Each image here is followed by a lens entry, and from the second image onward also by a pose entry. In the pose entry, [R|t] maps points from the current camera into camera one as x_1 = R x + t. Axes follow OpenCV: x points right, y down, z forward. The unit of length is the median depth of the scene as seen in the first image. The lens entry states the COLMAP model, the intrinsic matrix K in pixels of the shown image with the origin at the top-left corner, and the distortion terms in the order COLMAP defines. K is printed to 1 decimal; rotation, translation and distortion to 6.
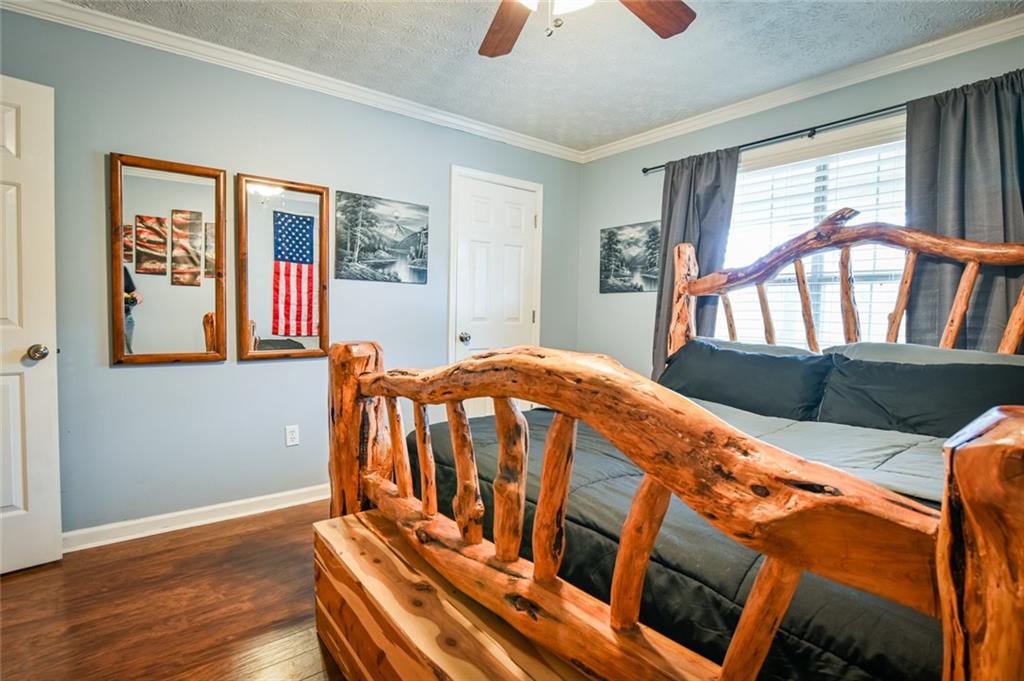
lens RADIAL K [[502.5, 0, 510.2], [0, 502.5, 334.7], [0, 0, 1]] dist [-0.018643, -0.000895]
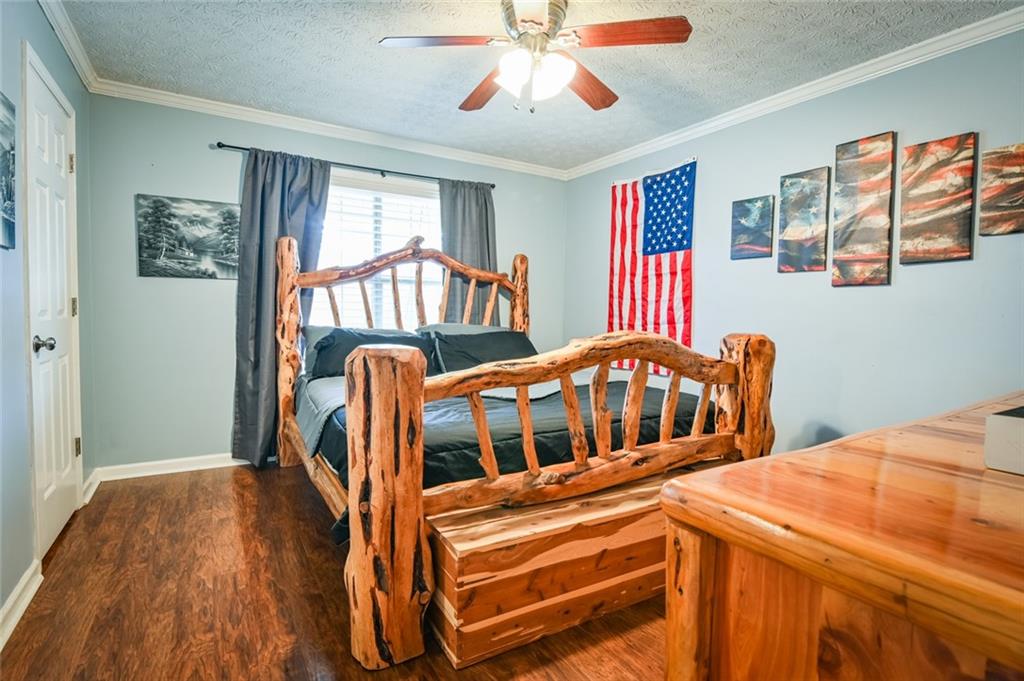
lens RADIAL K [[502.5, 0, 507.9], [0, 502.5, 339.4], [0, 0, 1]] dist [-0.018643, -0.000895]
pose [[0.129219, -0.070805, 0.989085, -0.677650], [0.025519, 0.997355, 0.068063, -0.029325], [-0.991288, 0.016445, 0.130684, 0.436034]]
